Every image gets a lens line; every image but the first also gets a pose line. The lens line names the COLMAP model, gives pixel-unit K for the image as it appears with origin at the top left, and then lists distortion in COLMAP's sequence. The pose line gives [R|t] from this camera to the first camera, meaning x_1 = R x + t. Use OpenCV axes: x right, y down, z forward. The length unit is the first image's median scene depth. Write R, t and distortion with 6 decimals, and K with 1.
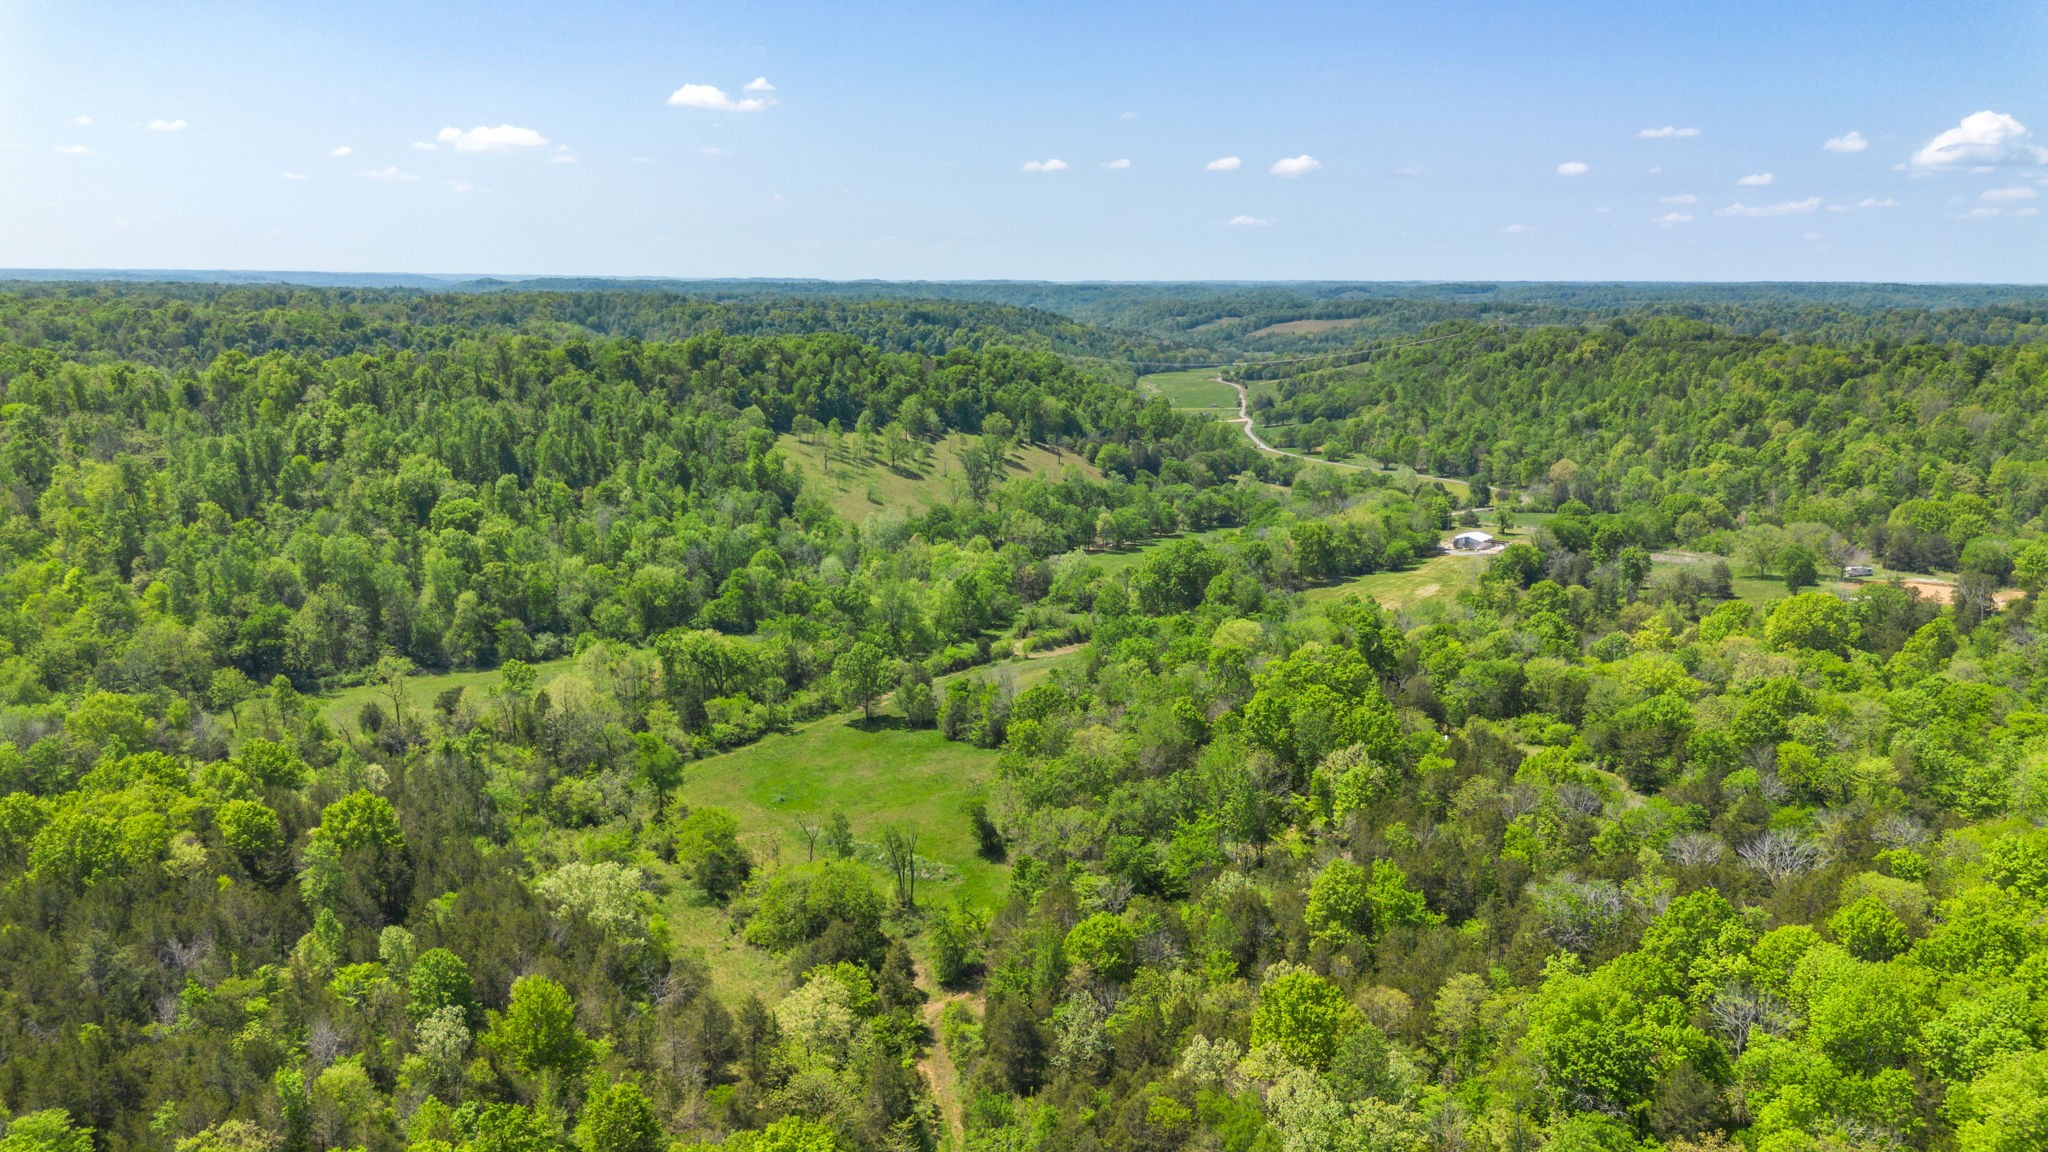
lens RADIAL K [[1448.0, 0, 1024.0], [0, 1448.0, 576.0], [0, 0, 1]] dist [0.069535, -0.063826]
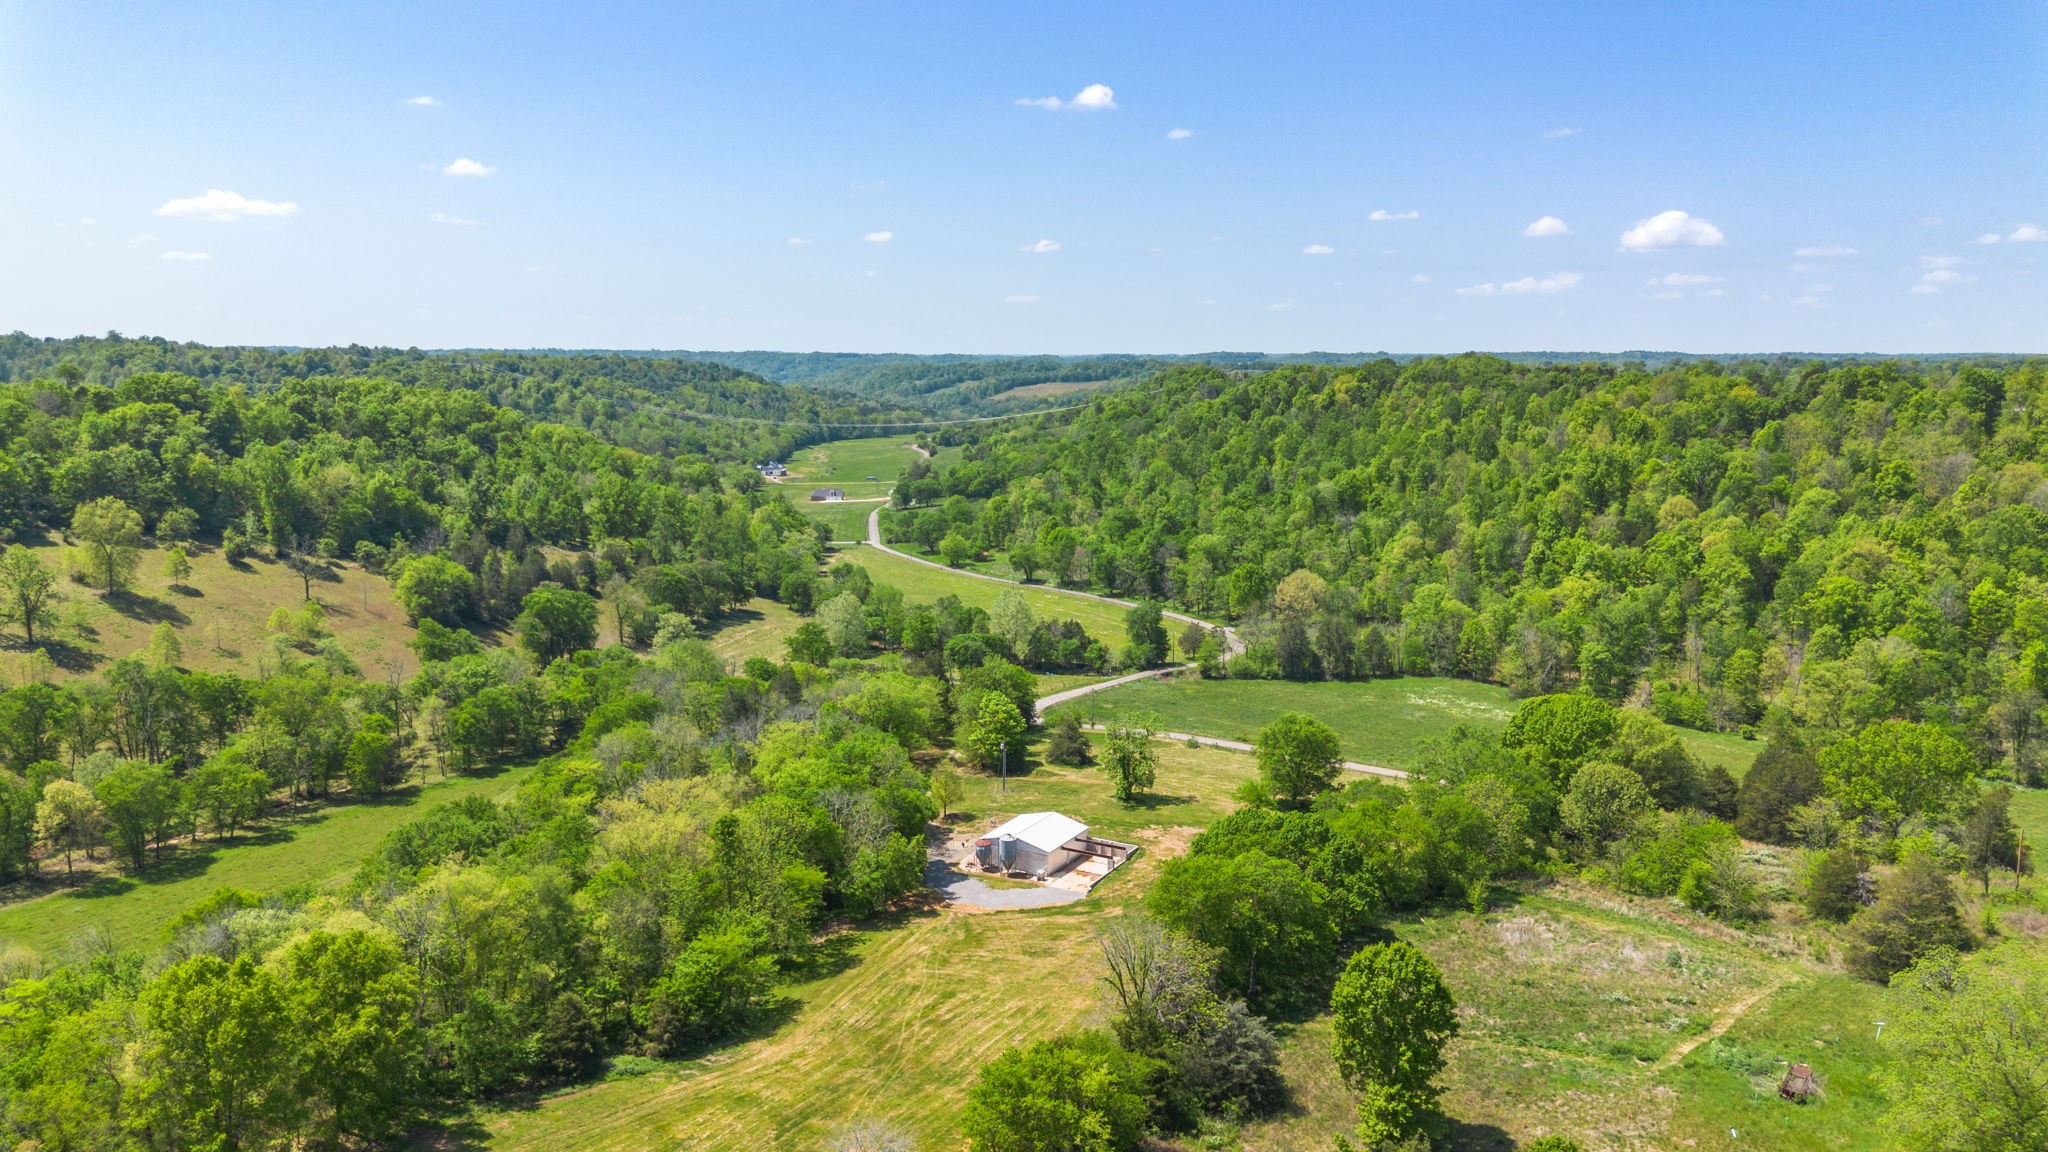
lens RADIAL K [[1448.0, 0, 1024.0], [0, 1448.0, 576.0], [0, 0, 1]] dist [0.069535, -0.063826]
pose [[0.990149, -0.023030, 0.138111, 0.200200], [0.030002, 0.998367, -0.048610, -0.056897], [-0.136766, 0.052275, 0.989223, 0.497761]]
